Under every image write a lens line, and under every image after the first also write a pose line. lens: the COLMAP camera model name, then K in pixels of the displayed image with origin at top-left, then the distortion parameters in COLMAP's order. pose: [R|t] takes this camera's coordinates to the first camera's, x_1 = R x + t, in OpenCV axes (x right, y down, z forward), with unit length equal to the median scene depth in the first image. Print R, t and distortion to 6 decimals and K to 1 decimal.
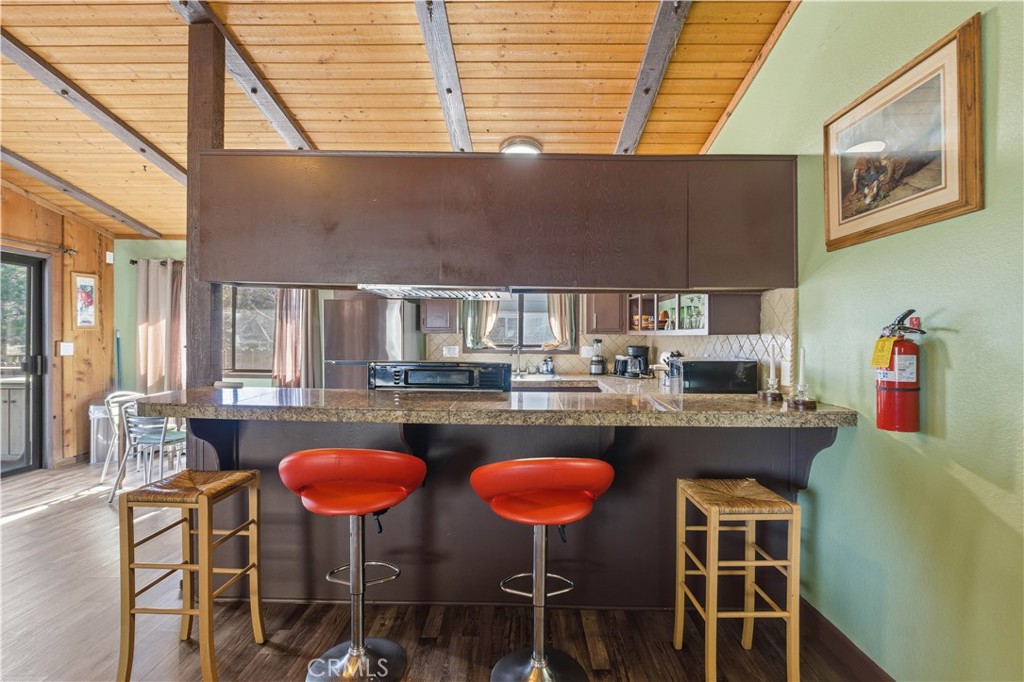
lens RADIAL K [[451.8, 0, 514.4], [0, 451.8, 337.5], [0, 0, 1]] dist [-0.012182, 0.000053]
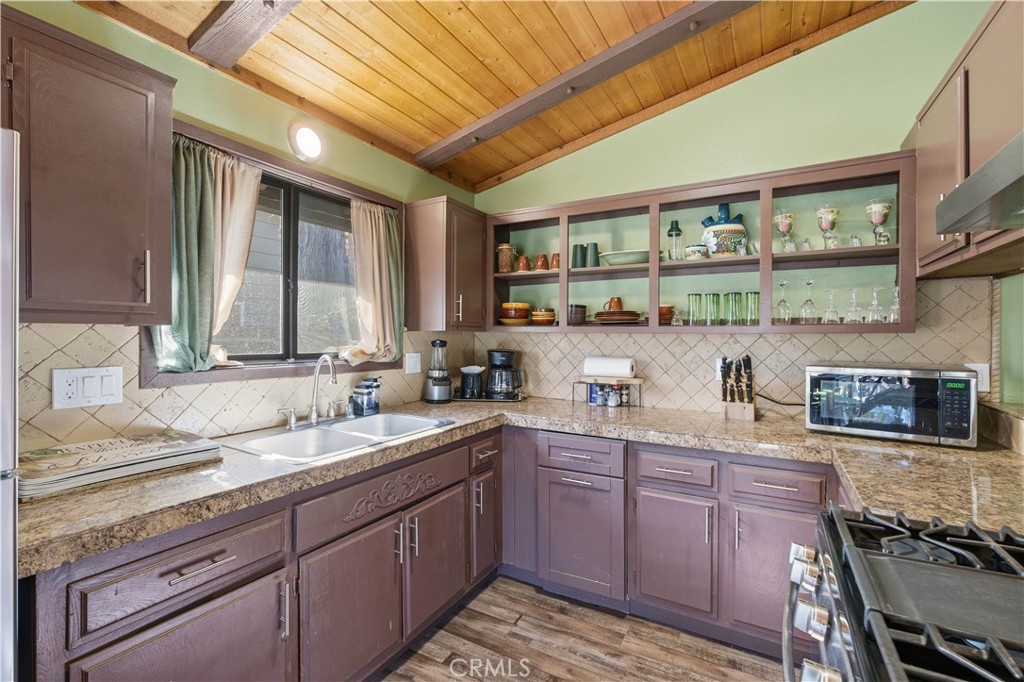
lens RADIAL K [[451.8, 0, 514.4], [0, 451.8, 337.5], [0, 0, 1]] dist [-0.012182, 0.000053]
pose [[0.488609, -0.005112, 0.872488, -0.291662], [-0.003858, 0.999960, 0.008020, -0.004621], [-0.872494, -0.007285, 0.488570, 0.689983]]
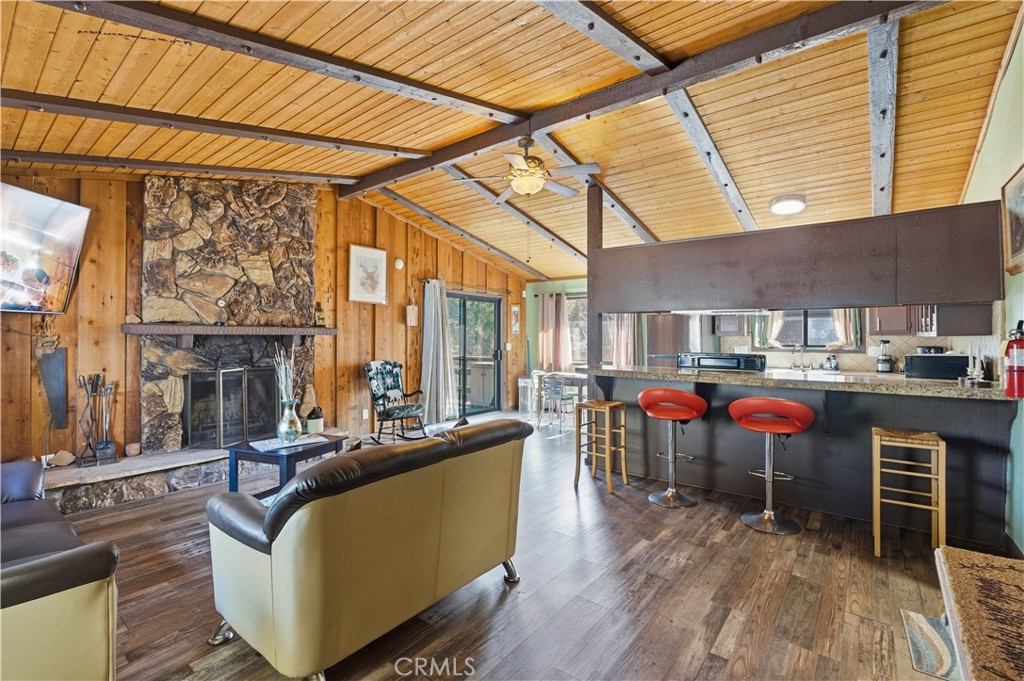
lens RADIAL K [[451.8, 0, 514.4], [0, 451.8, 337.0], [0, 0, 1]] dist [-0.012182, 0.000053]
pose [[0.792031, -0.007964, -0.610429, 0.146935], [0.004460, 0.999964, -0.007259, -0.000066], [0.610465, 0.003026, 0.792038, -0.462033]]
